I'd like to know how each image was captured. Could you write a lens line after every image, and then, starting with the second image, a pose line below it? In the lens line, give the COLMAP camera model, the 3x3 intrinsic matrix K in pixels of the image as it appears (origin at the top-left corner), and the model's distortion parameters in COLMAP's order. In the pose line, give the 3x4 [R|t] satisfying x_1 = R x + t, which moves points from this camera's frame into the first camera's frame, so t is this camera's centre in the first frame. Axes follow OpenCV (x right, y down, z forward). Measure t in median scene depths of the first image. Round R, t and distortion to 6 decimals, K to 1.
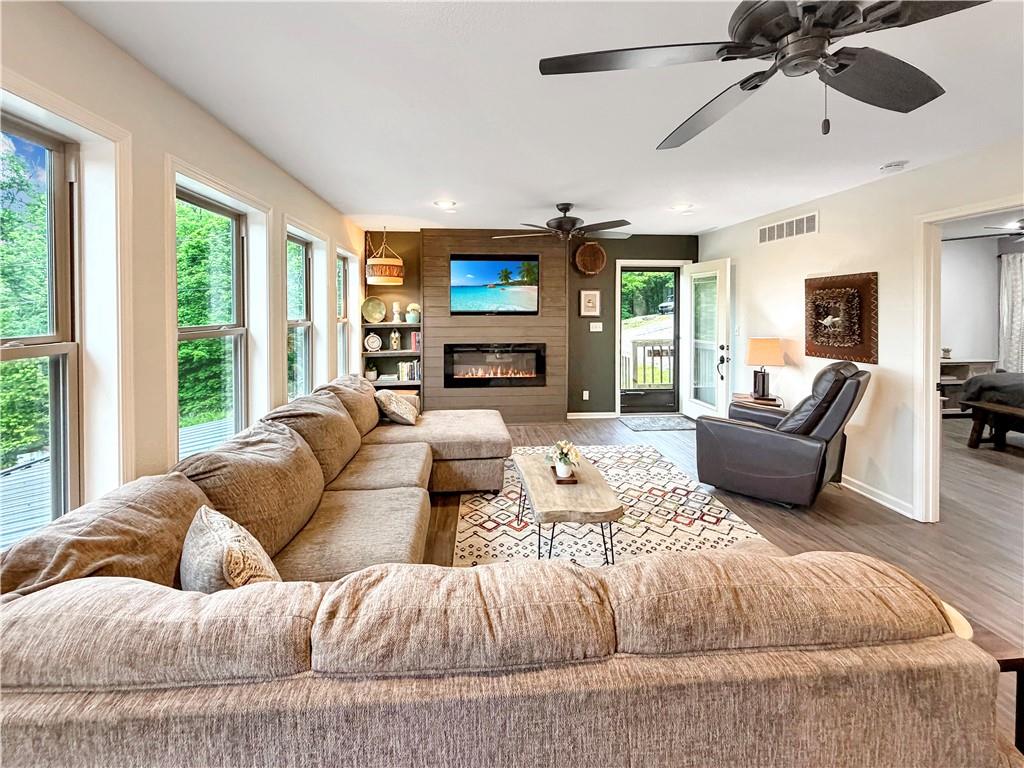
lens RADIAL K [[432.5, 0, 493.9], [0, 432.5, 385.2], [0, 0, 1]] dist [-0.000070, -0.000027]
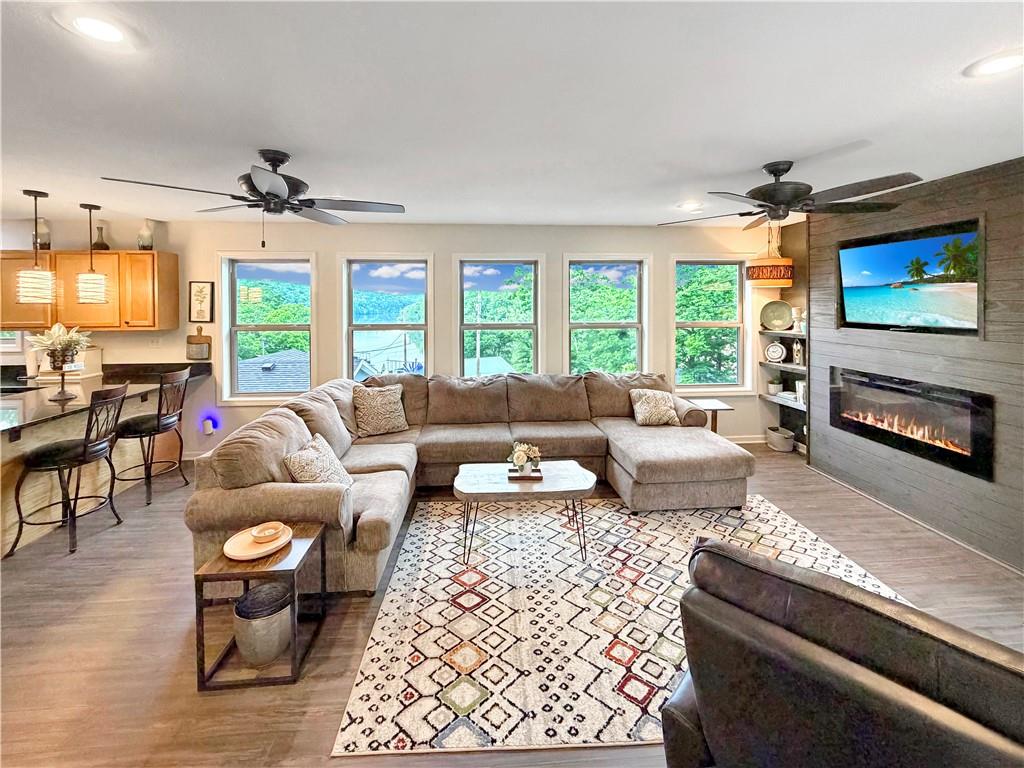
lens RADIAL K [[417.3, 0, 505.5], [0, 417.3, 393.2], [0, 0, 1]] dist [0.000832, 0.000010]
pose [[0.012612, 0.216525, -0.976196, 0.620665], [-0.171726, 0.962237, 0.211210, -0.112744], [0.985064, 0.164975, 0.049319, 0.462426]]
